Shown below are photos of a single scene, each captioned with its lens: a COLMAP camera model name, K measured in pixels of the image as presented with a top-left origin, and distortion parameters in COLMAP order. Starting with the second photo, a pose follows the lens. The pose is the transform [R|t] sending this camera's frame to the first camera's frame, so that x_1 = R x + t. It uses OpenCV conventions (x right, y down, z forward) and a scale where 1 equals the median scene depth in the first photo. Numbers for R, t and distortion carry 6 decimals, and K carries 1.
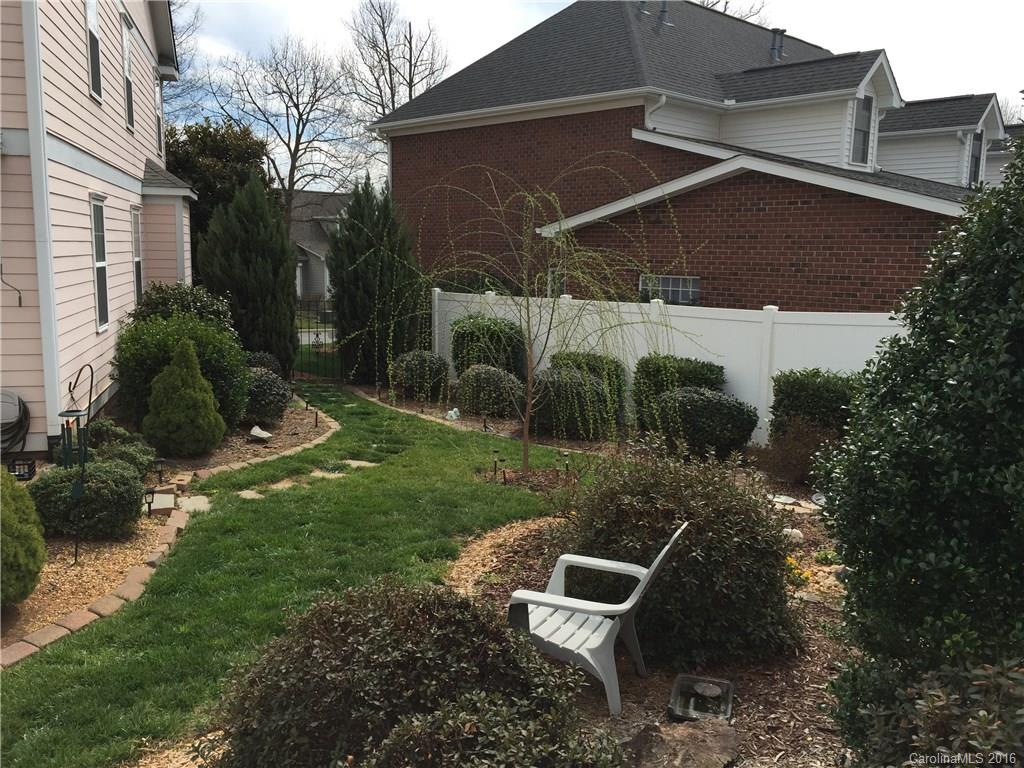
lens RADIAL K [[870.0, 0, 511.5], [0, 870.0, 387.0], [0, 0, 1]] dist [0.067838, -0.096289]
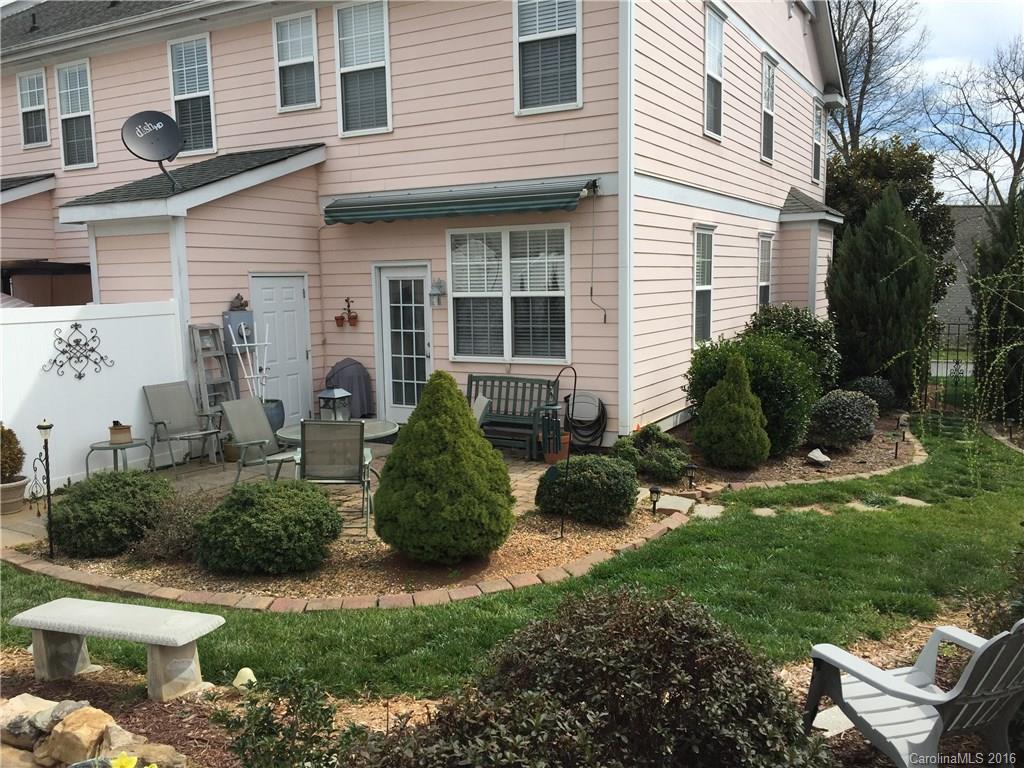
lens RADIAL K [[870.0, 0, 507.8], [0, 870.0, 391.7], [0, 0, 1]] dist [0.067838, -0.096289]
pose [[0.702948, 0.057125, -0.708944, 0.171669], [-0.077860, 0.996959, 0.003131, 0.006124], [0.706967, 0.052998, 0.705258, 0.083391]]
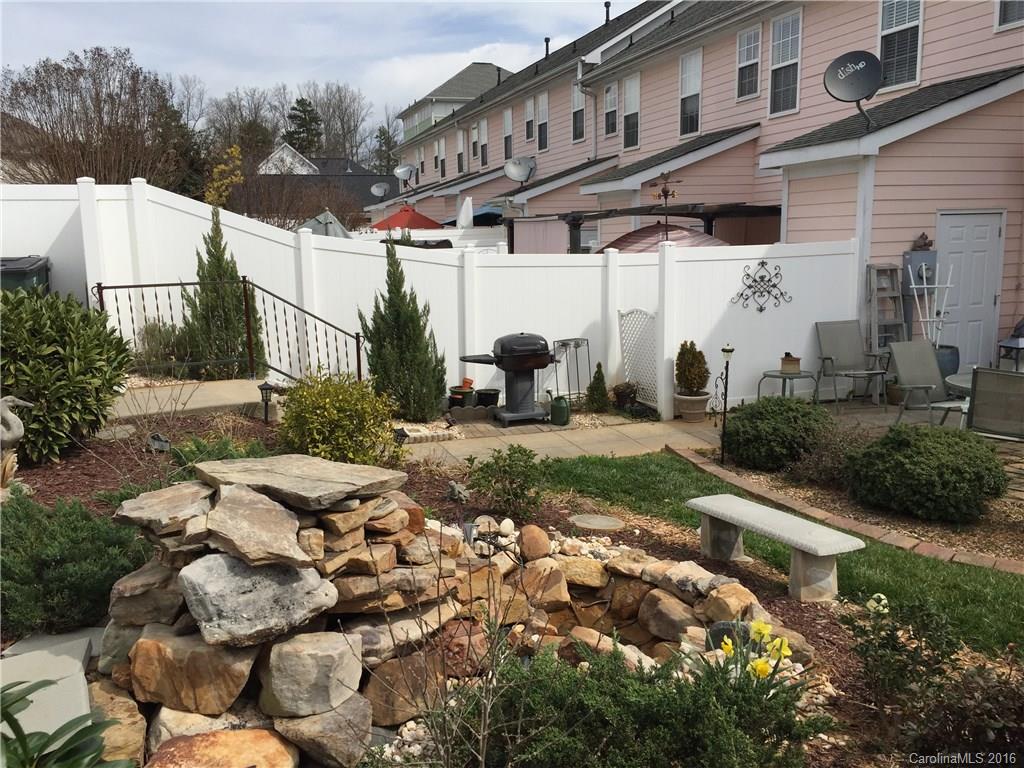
lens RADIAL K [[870.0, 0, 508.0], [0, 870.0, 390.7], [0, 0, 1]] dist [0.067838, -0.096289]
pose [[0.042113, 0.153114, -0.987311, 0.206407], [-0.130510, 0.980563, 0.146501, 0.010256], [0.990552, 0.122684, 0.061278, 0.073990]]
